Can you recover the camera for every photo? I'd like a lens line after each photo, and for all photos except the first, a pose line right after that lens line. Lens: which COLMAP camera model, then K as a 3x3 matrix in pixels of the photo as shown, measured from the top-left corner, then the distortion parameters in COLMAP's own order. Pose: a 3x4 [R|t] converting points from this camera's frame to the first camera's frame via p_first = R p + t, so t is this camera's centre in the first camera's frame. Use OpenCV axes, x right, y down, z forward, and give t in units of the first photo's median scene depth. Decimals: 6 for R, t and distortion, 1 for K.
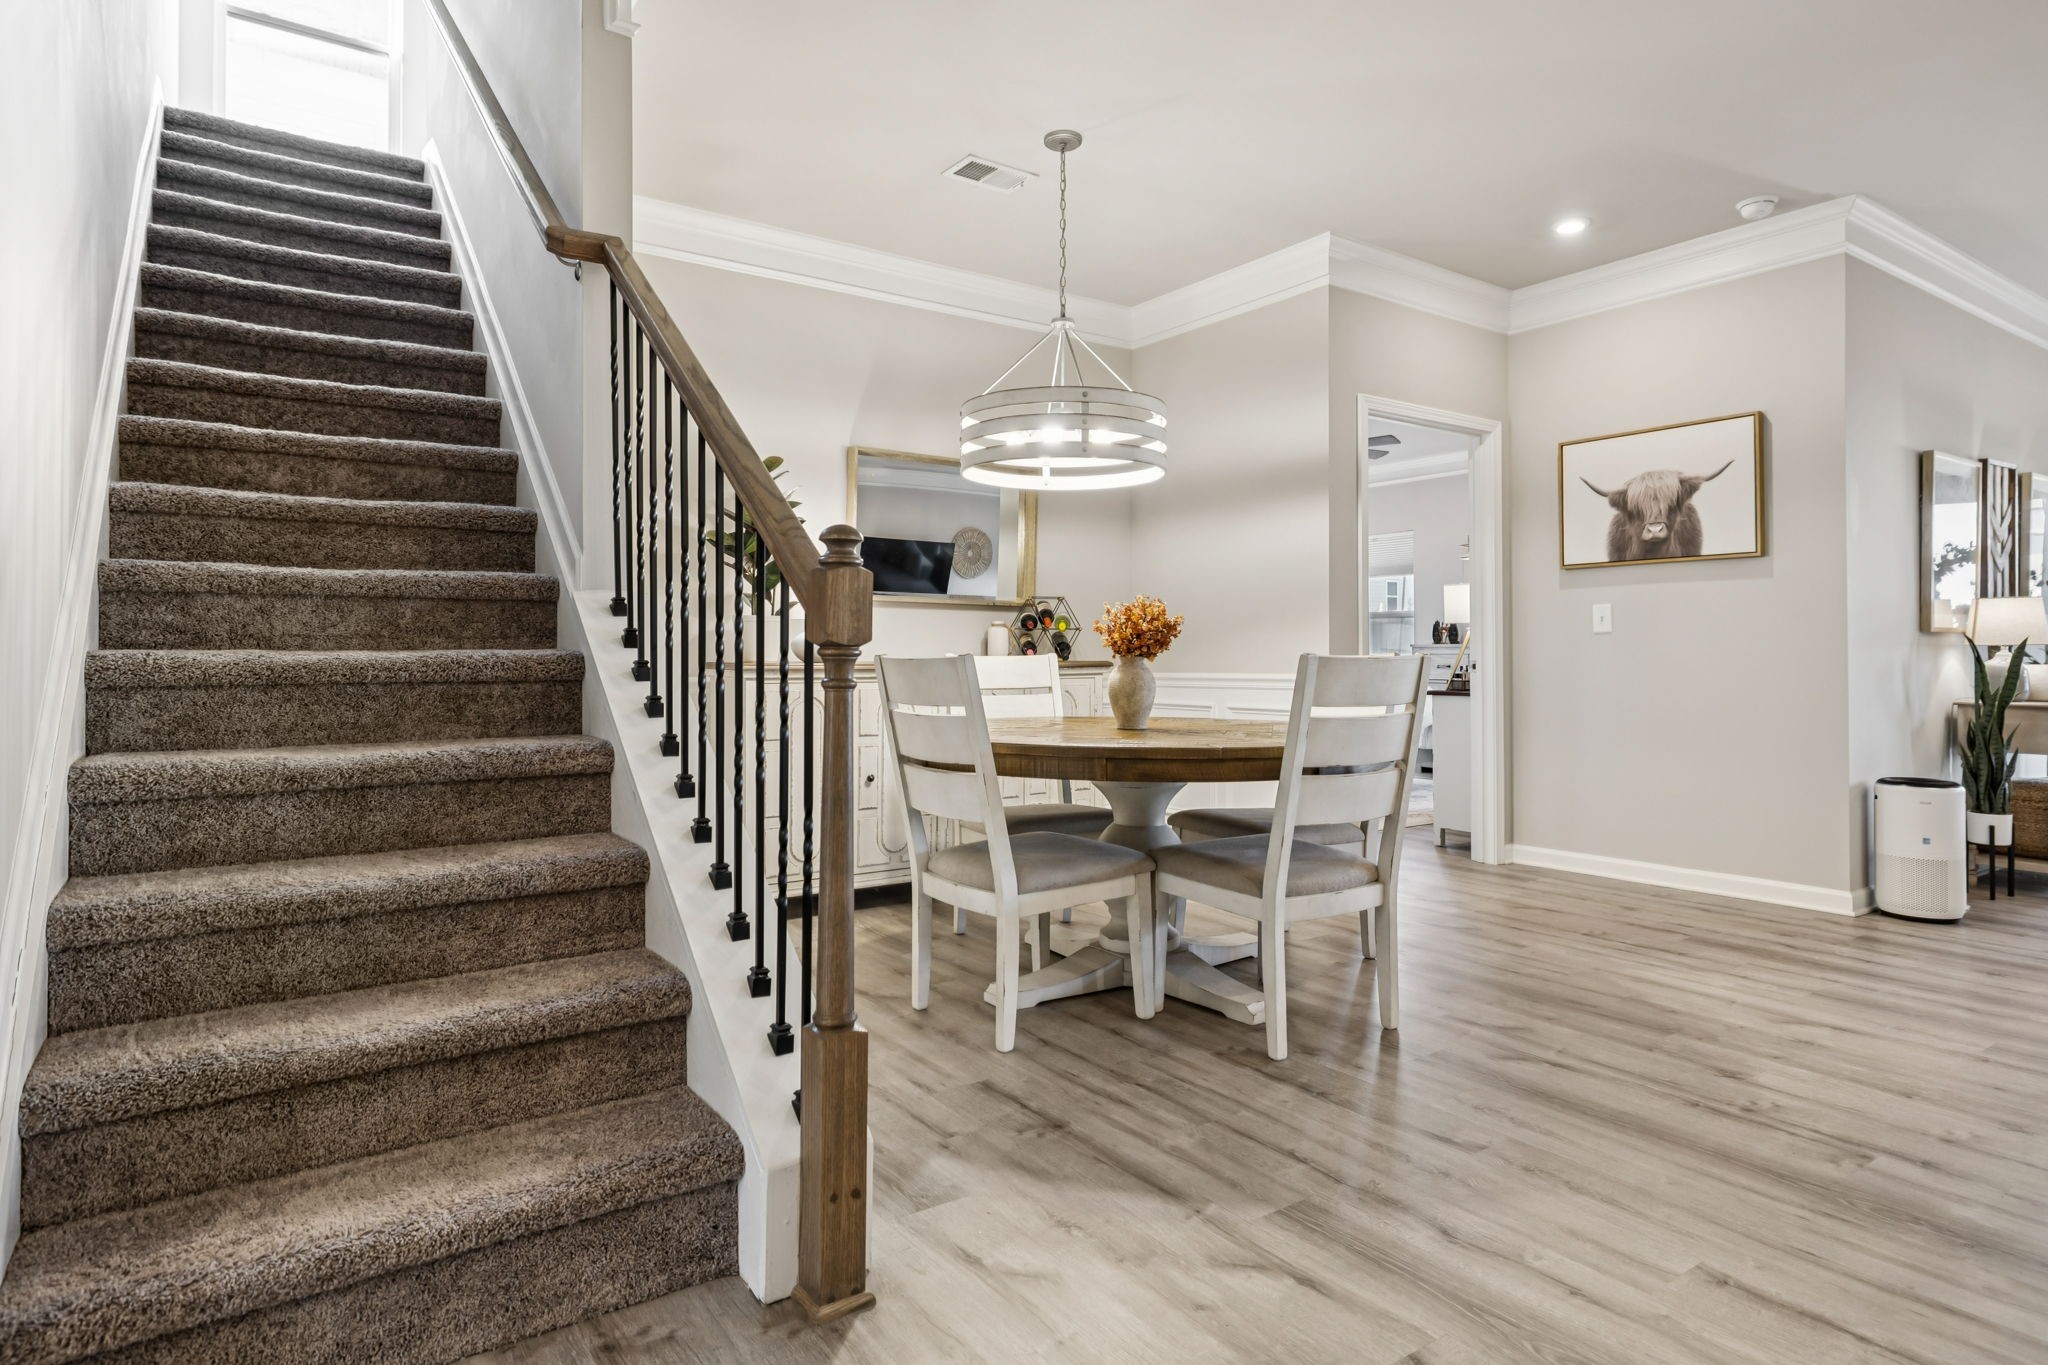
lens RADIAL K [[1163.6, 0, 1021.2], [0, 1163.6, 651.2], [0, 0, 1]] dist [0.000250, -0.000974]
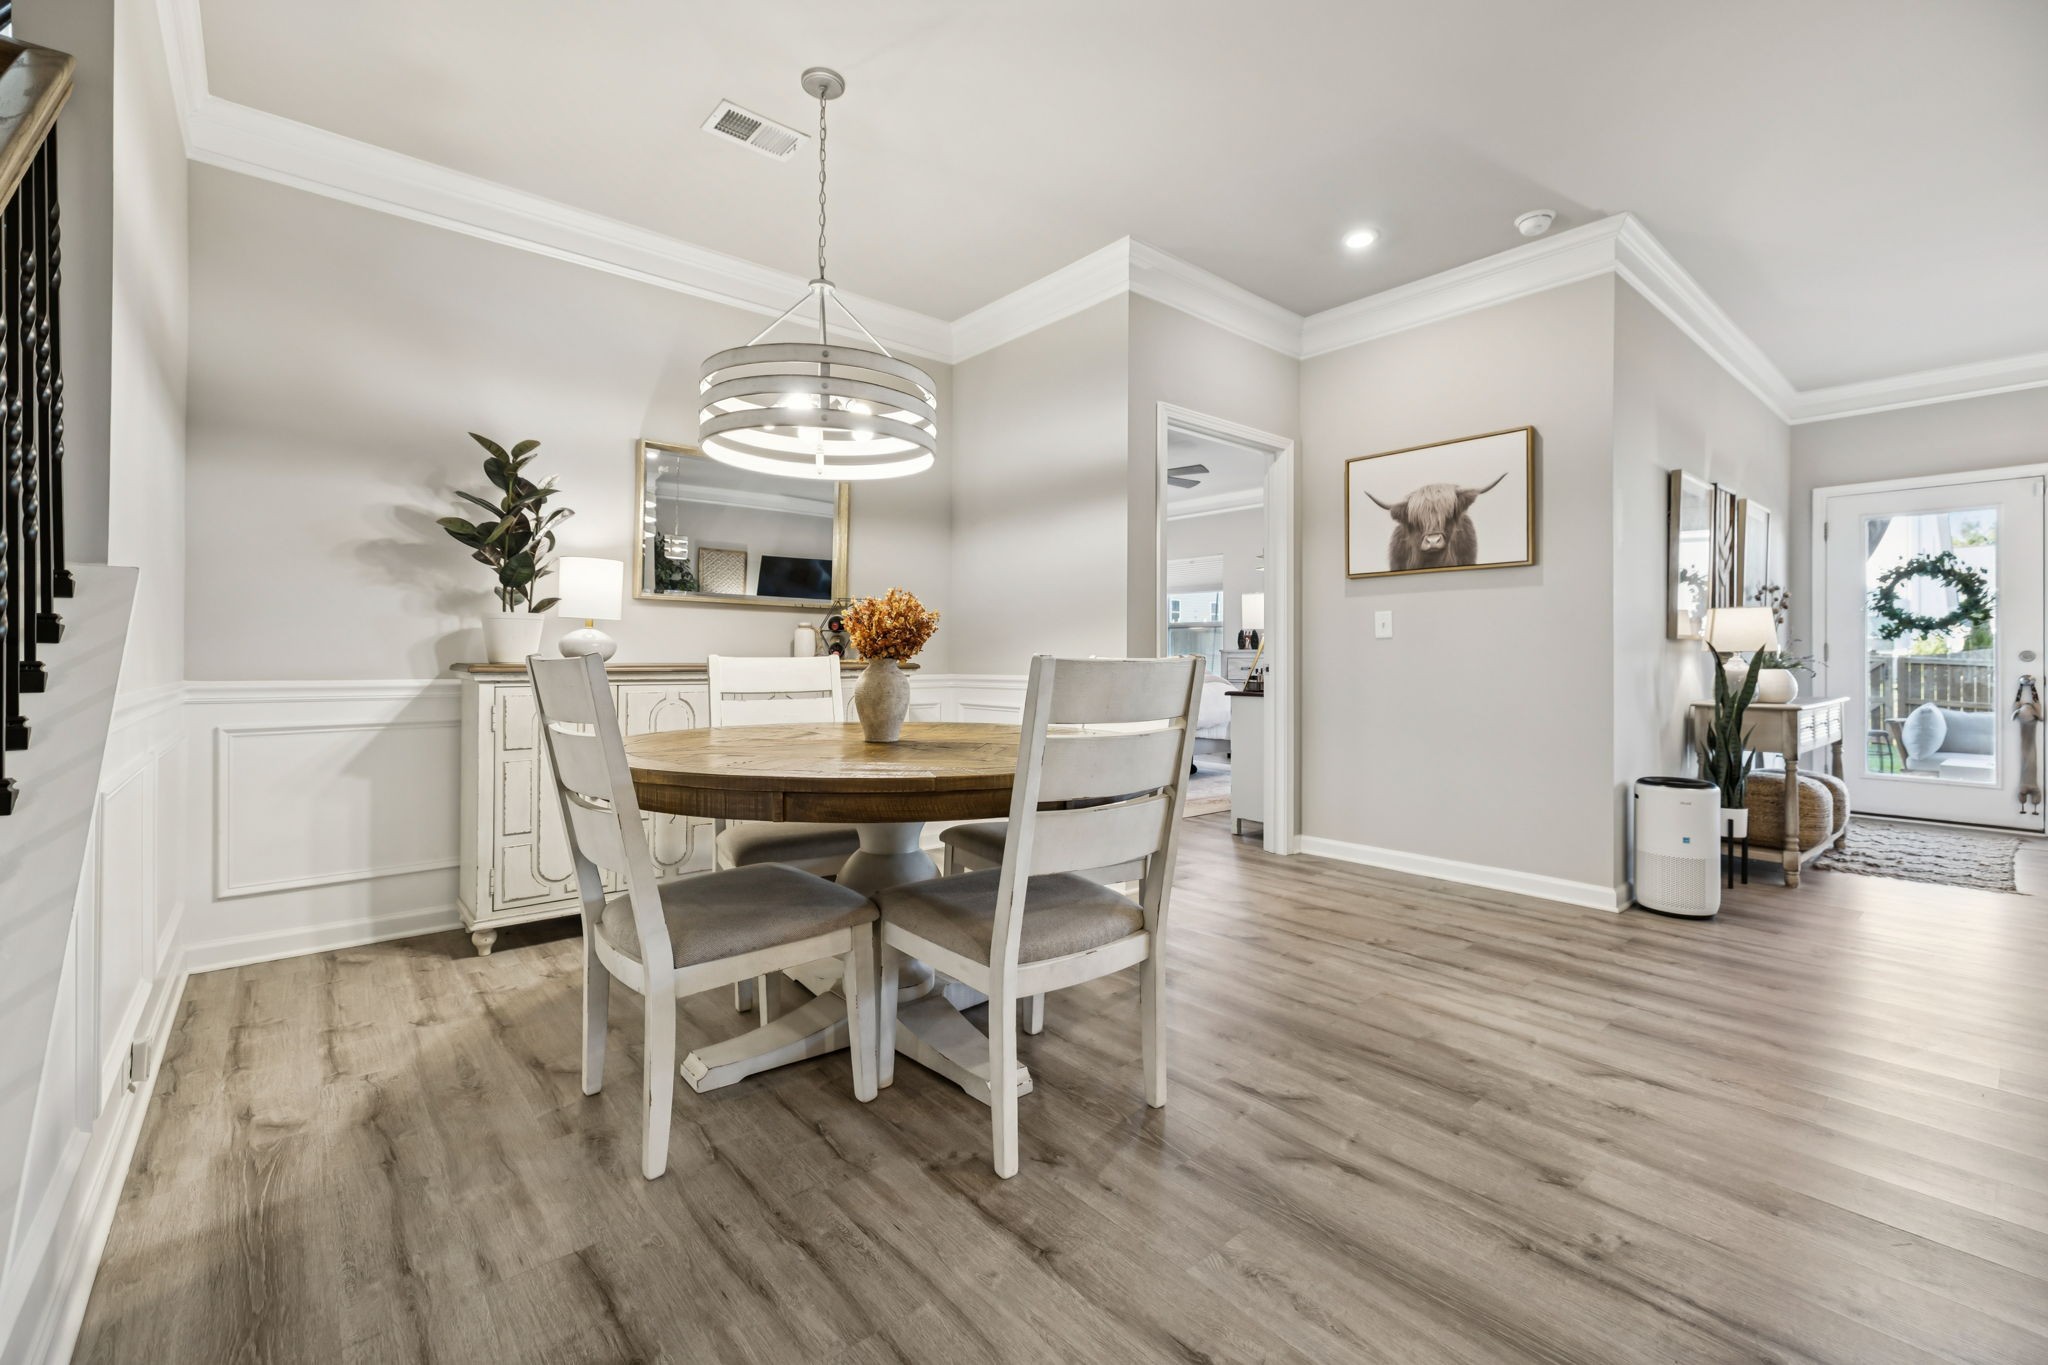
lens RADIAL K [[891.7, 0, 1029.4], [0, 891.7, 660.9], [0, 0, 1]] dist [0.002440, 0.000422]
pose [[0.994828, 0.004235, 0.101481, 0.127861], [-0.004943, 0.999965, 0.006723, 0.001306], [-0.101449, -0.007190, 0.994815, 0.298628]]
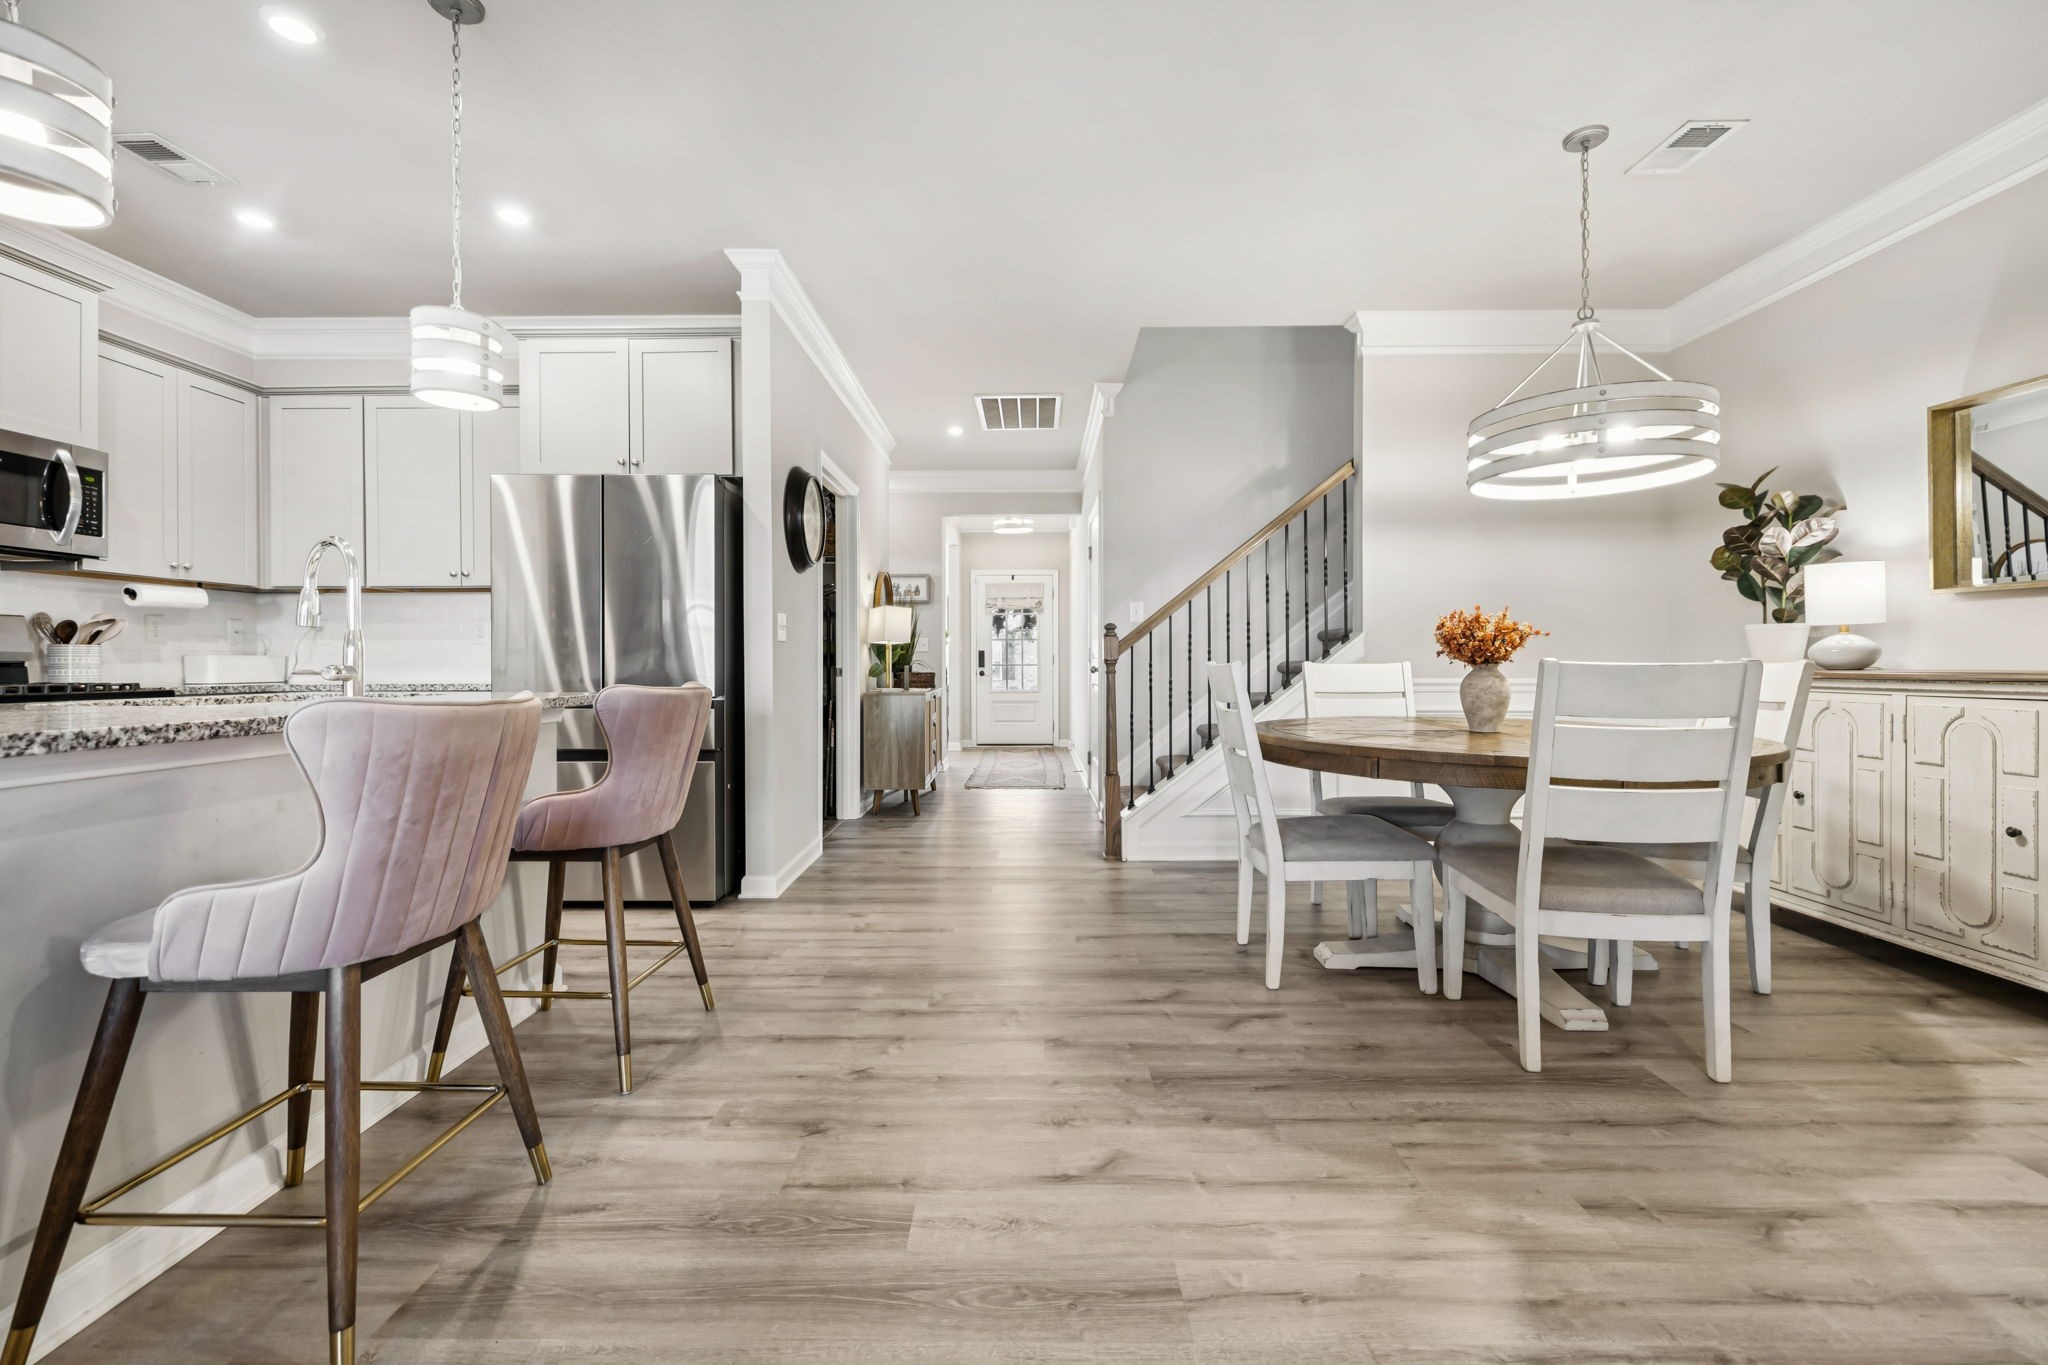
lens RADIAL K [[857.1, 0, 1027.8], [0, 857.1, 679.1], [0, 0, 1]] dist [-0.003786, -0.000241]
pose [[-0.578804, 0.022369, -0.815160, 0.918083], [0.009780, 0.999742, 0.020490, -0.004173], [0.815408, 0.003888, -0.578873, 1.031674]]
